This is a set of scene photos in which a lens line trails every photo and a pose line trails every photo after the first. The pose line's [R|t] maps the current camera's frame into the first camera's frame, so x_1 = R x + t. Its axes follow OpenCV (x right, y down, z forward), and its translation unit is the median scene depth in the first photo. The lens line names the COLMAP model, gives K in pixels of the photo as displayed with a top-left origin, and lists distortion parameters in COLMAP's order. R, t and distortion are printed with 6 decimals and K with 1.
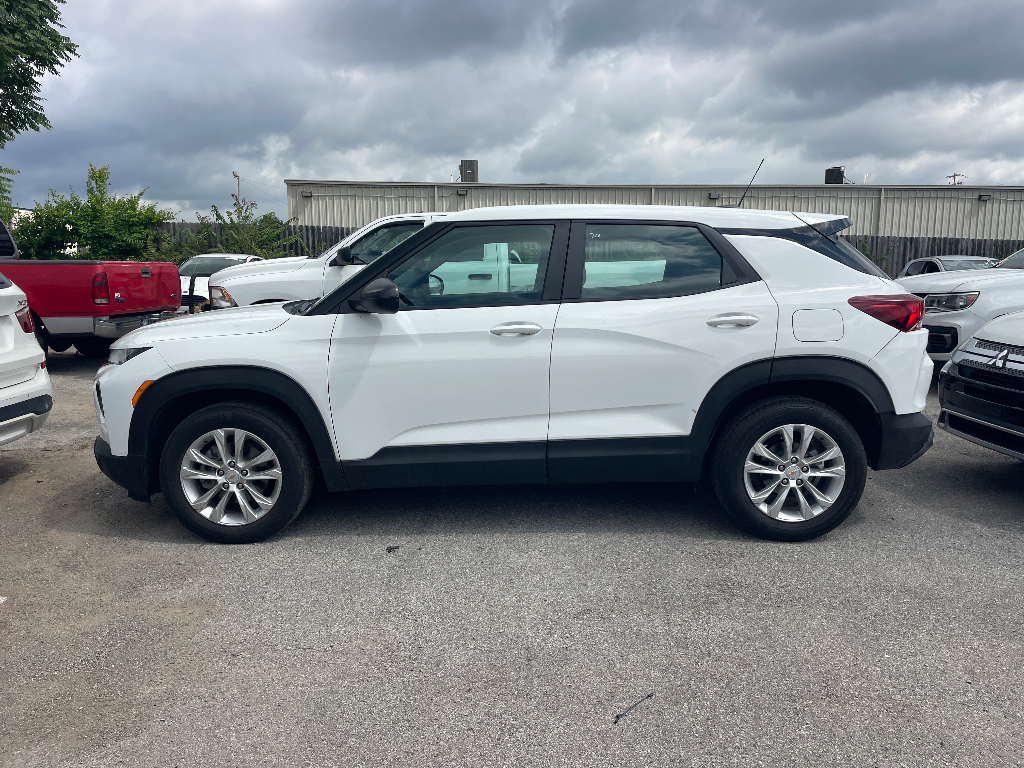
lens RADIAL K [[775.9, 0, 512.0], [0, 775.9, 384.0], [0, 0, 1]] dist [0.006426, -0.006458]
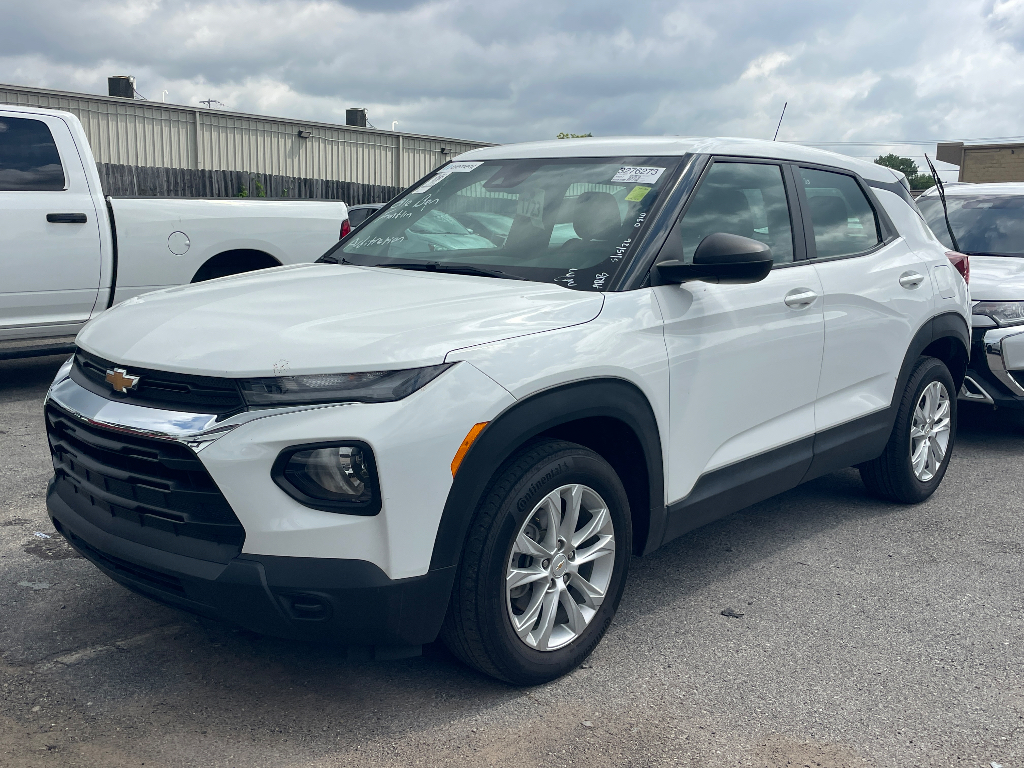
lens RADIAL K [[1009.3, 0, 512.0], [0, 1009.3, 384.0], [0, 0, 1]] dist [0.019472, 0.017827]
pose [[0.687772, -0.101735, 0.718762, -0.924042], [0.083590, 0.994644, 0.060798, -0.069364], [-0.721098, 0.018266, 0.692593, 0.489472]]
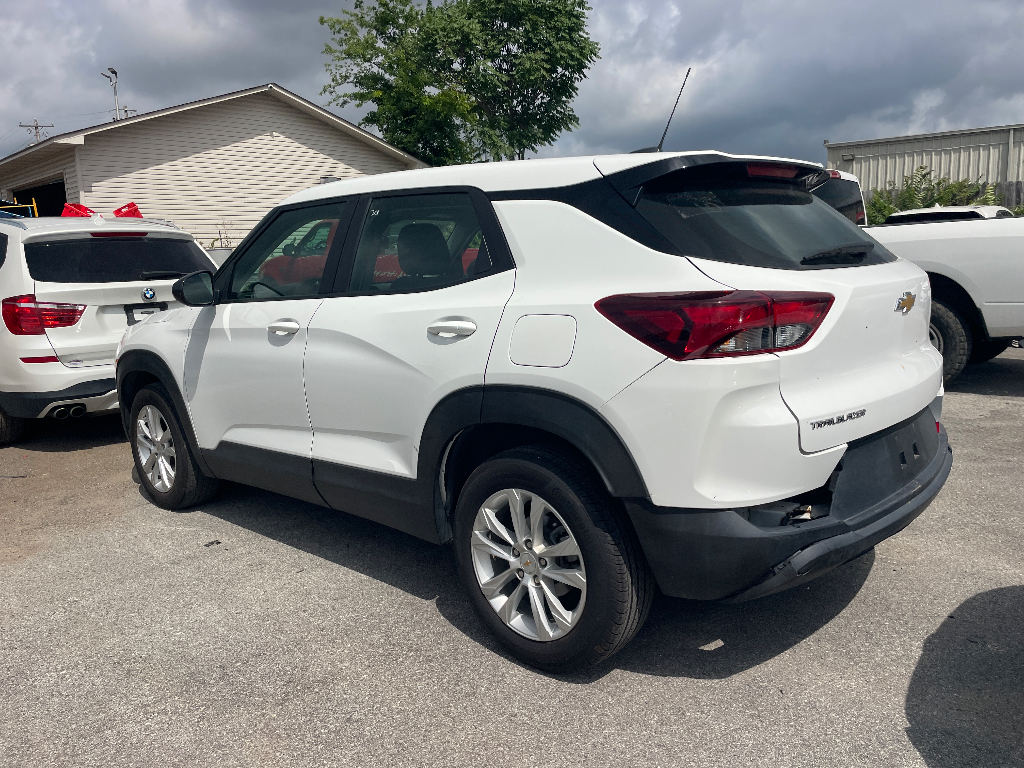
lens RADIAL K [[775.9, 0, 512.0], [0, 775.9, 384.0], [0, 0, 1]] dist [0.006426, -0.006458]
pose [[0.740902, 0.084018, -0.666337, 0.769740], [-0.060252, 0.996459, 0.058648, -0.073572], [0.668905, -0.003304, 0.743341, 0.504301]]
